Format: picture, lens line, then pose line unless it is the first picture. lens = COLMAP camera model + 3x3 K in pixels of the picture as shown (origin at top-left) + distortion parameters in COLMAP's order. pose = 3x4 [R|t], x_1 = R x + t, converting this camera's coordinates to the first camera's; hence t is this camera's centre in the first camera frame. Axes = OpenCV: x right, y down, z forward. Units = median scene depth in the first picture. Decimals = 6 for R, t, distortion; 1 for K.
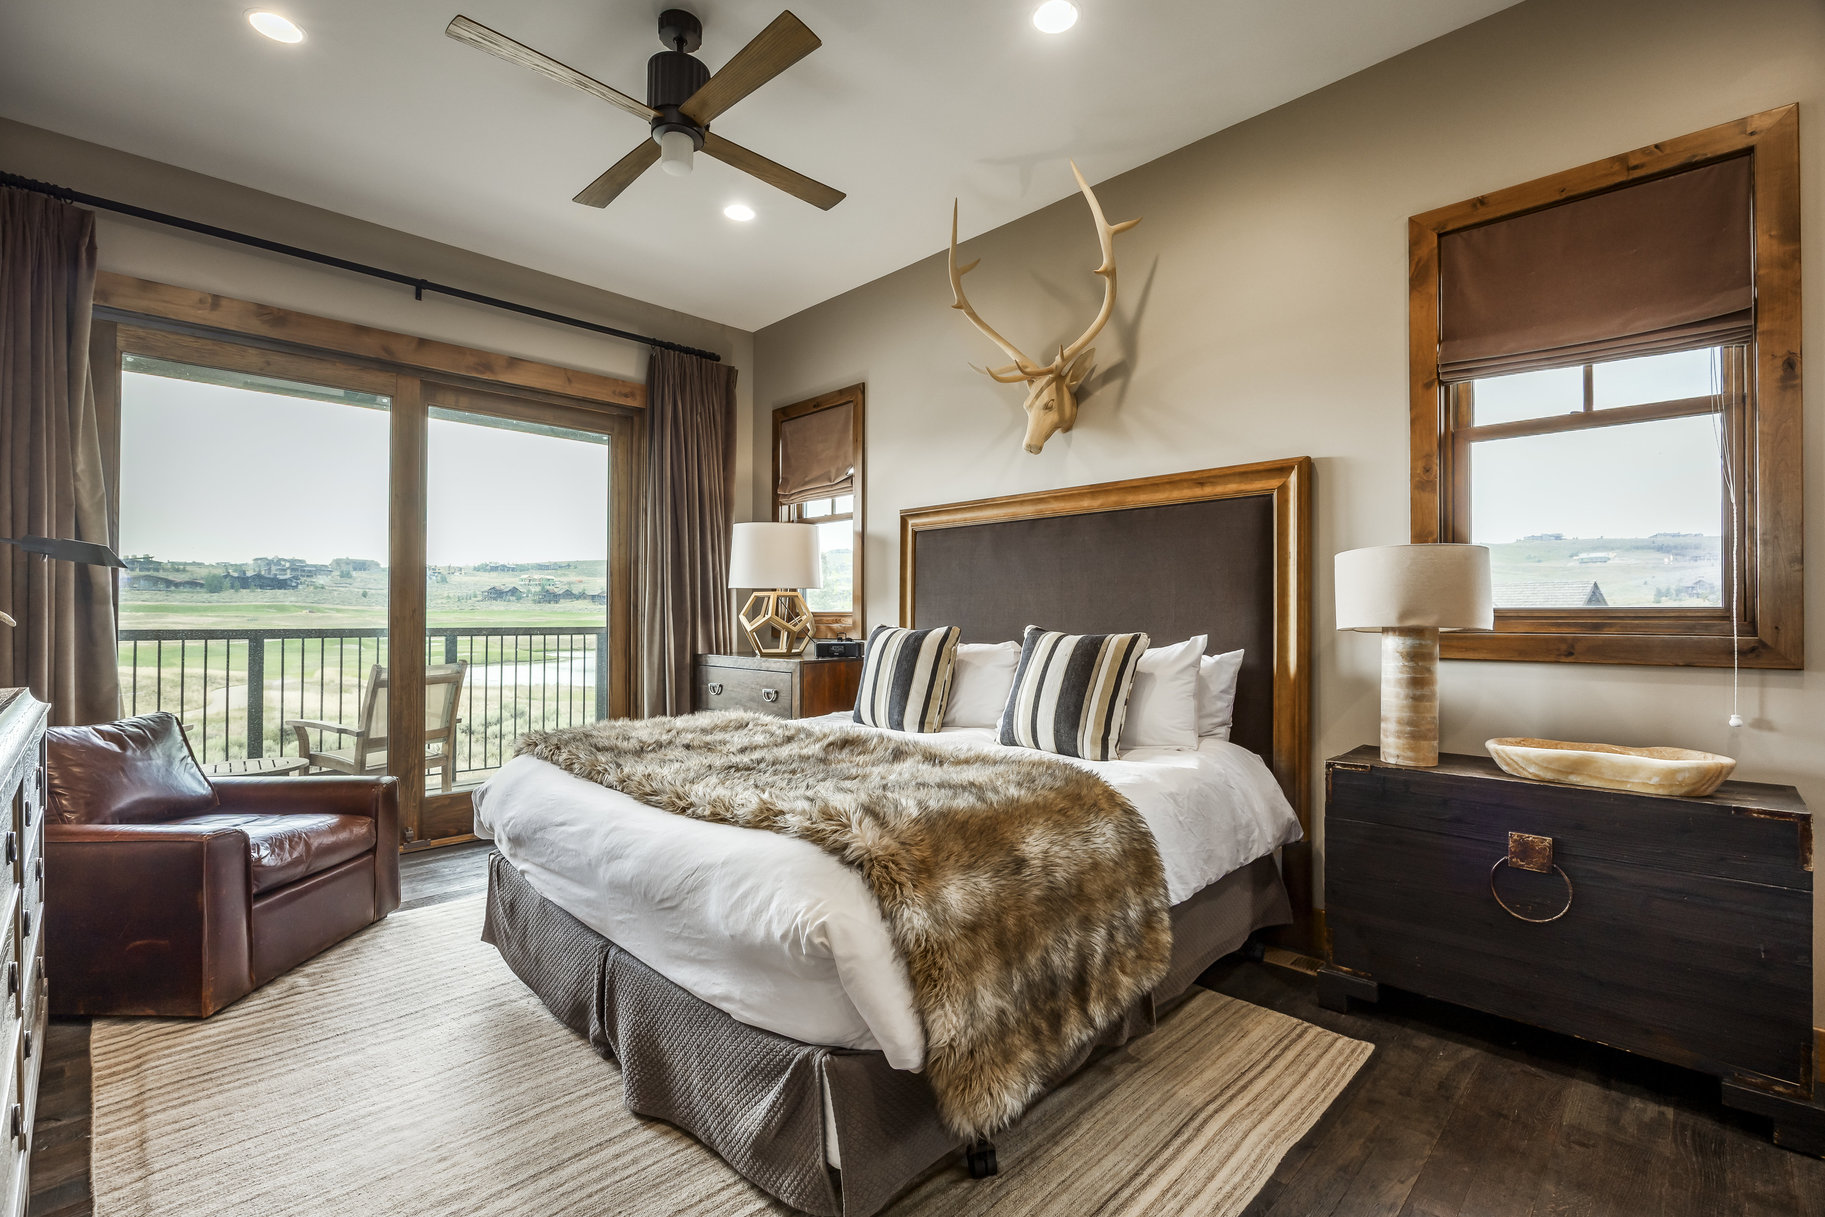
lens RADIAL K [[826.9, 0, 912.5], [0, 826.9, 608.5], [0, 0, 1]] dist [-0.017440, -0.000014]
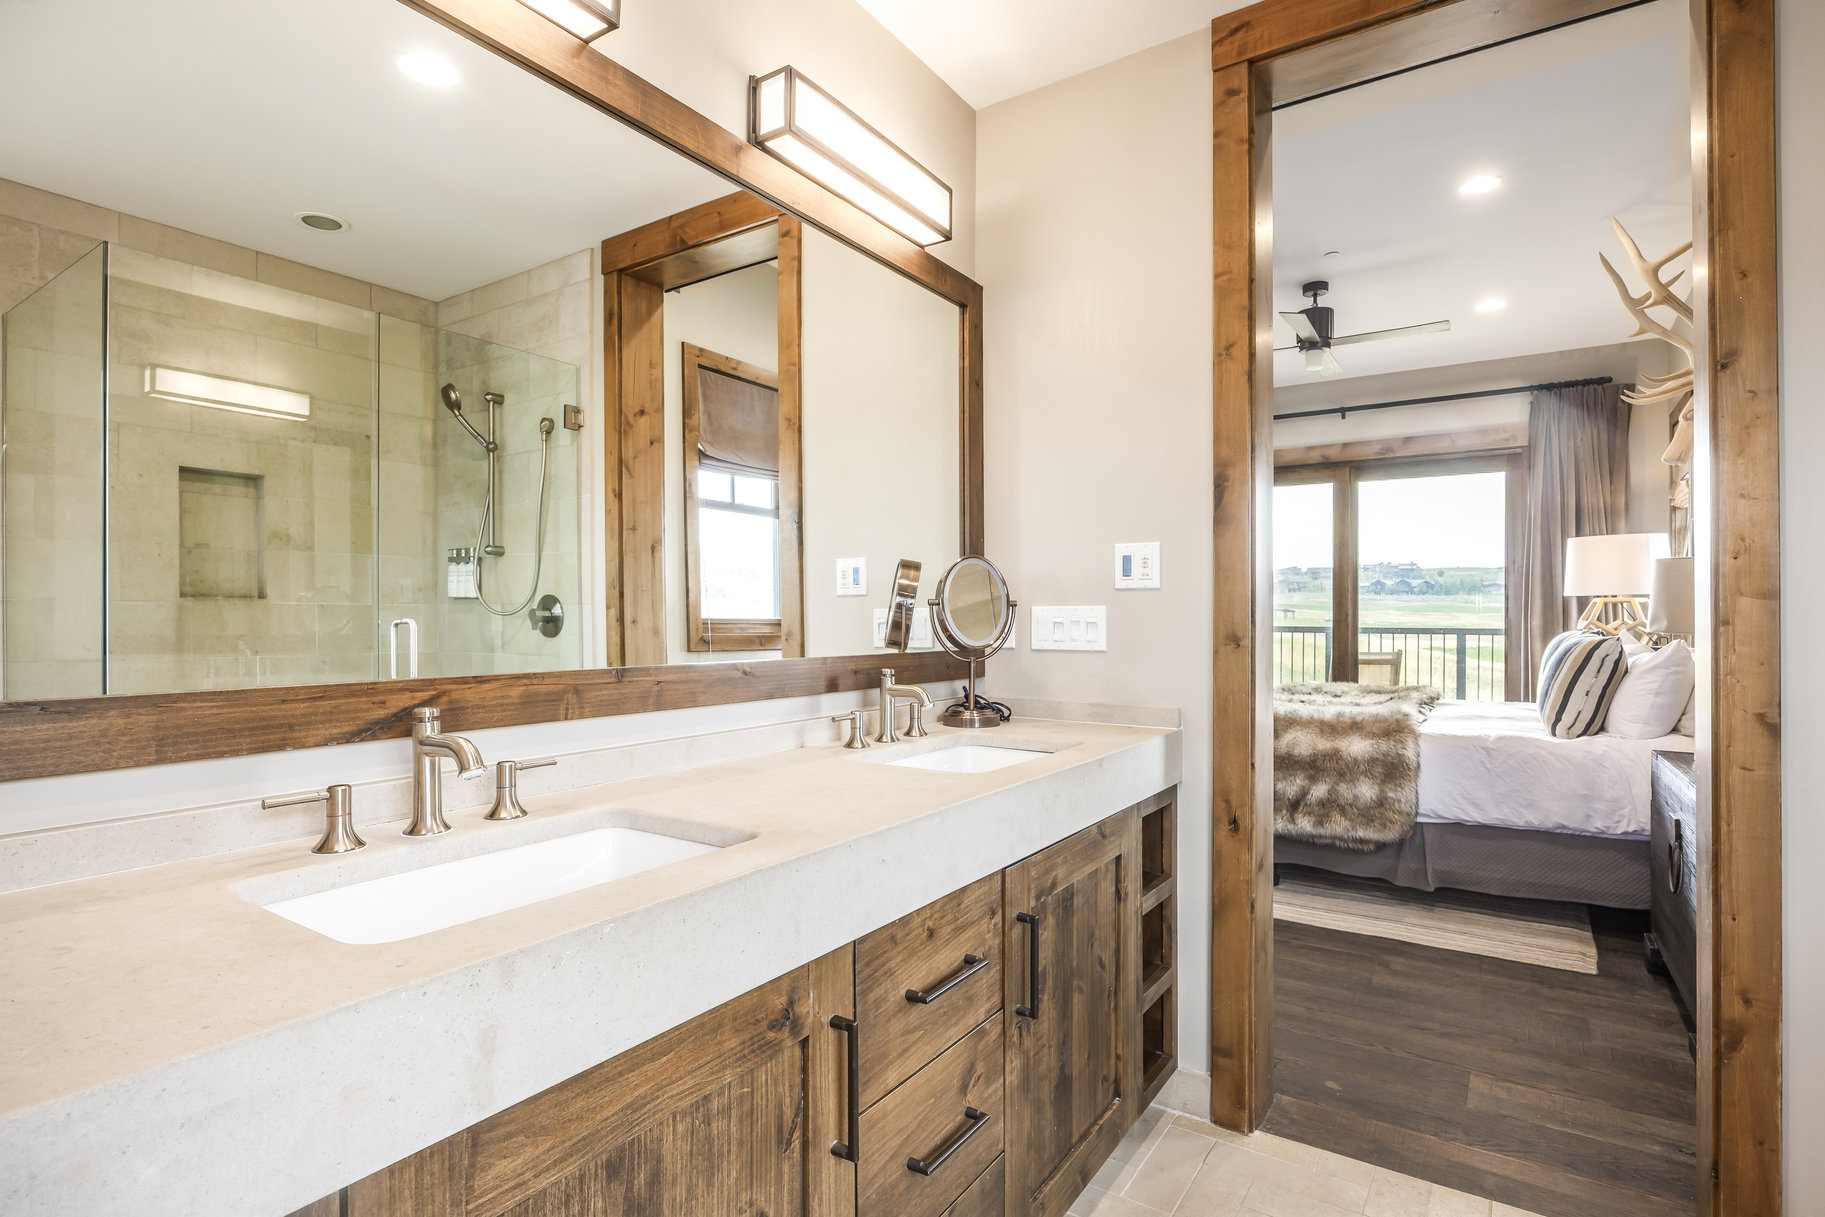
lens RADIAL K [[909.0, 0, 912.5], [0, 909.0, 608.5], [0, 0, 1]] dist [-0.000096, -0.000013]
pose [[0.190012, -0.006648, -0.981759, 0.871815], [0.011299, 0.999926, -0.004584, -0.012287], [0.981717, -0.010222, 0.190073, -0.139317]]
